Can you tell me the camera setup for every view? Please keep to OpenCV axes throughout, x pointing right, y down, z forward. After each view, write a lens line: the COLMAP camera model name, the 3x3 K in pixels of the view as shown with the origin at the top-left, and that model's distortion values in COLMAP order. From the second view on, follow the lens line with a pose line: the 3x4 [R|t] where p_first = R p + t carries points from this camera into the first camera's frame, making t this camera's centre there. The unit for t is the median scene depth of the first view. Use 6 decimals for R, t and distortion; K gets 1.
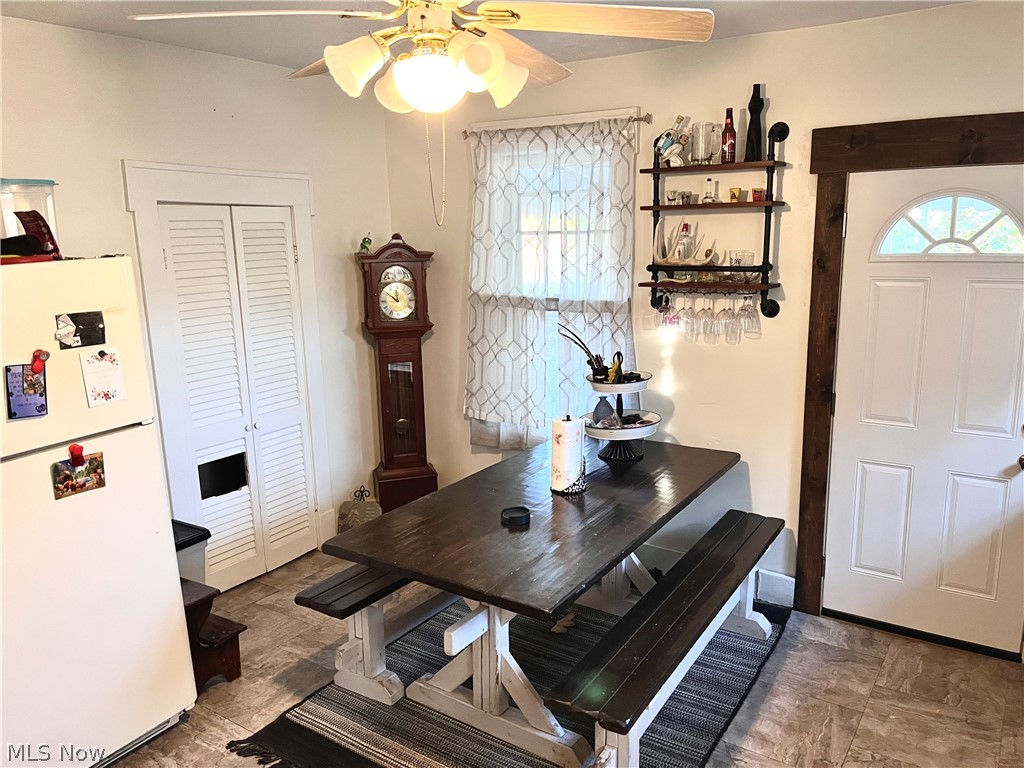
lens RADIAL K [[787.5, 0, 509.5], [0, 787.5, 387.3], [0, 0, 1]] dist [0.028852, -0.023124]
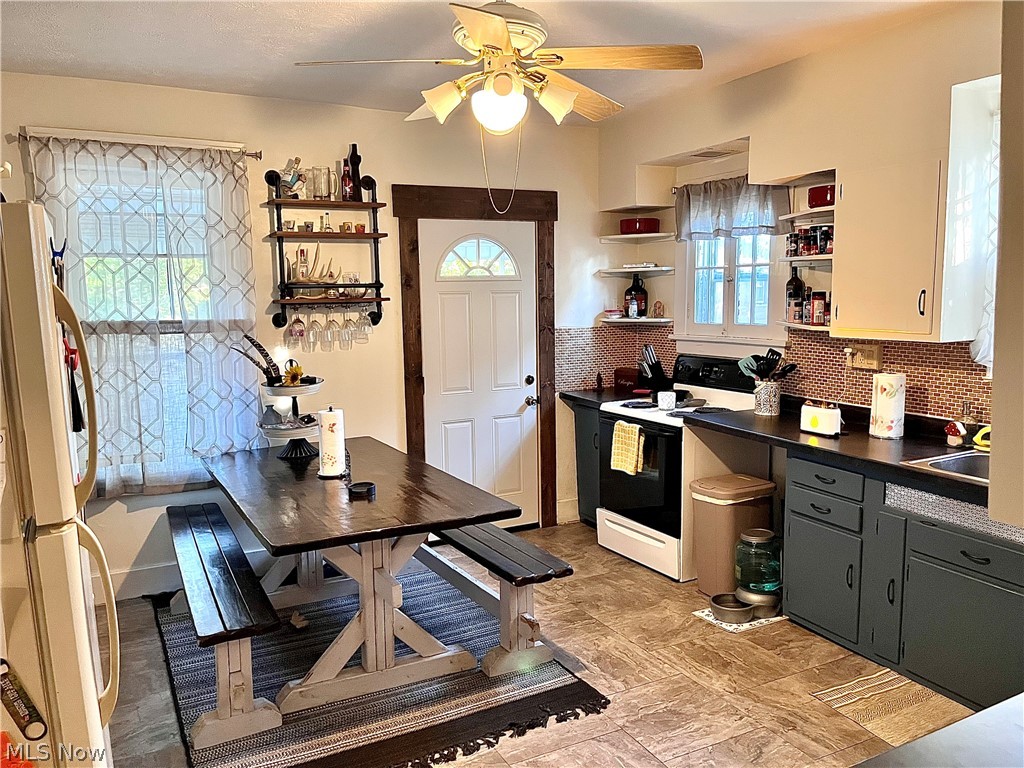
lens RADIAL K [[787.5, 0, 509.5], [0, 787.5, 386.9], [0, 0, 1]] dist [0.028852, -0.023124]
pose [[0.473102, -0.093729, 0.876007, -0.700320], [0.179209, 0.983775, 0.008474, 0.038889], [-0.862588, 0.152979, 0.482223, 0.211744]]
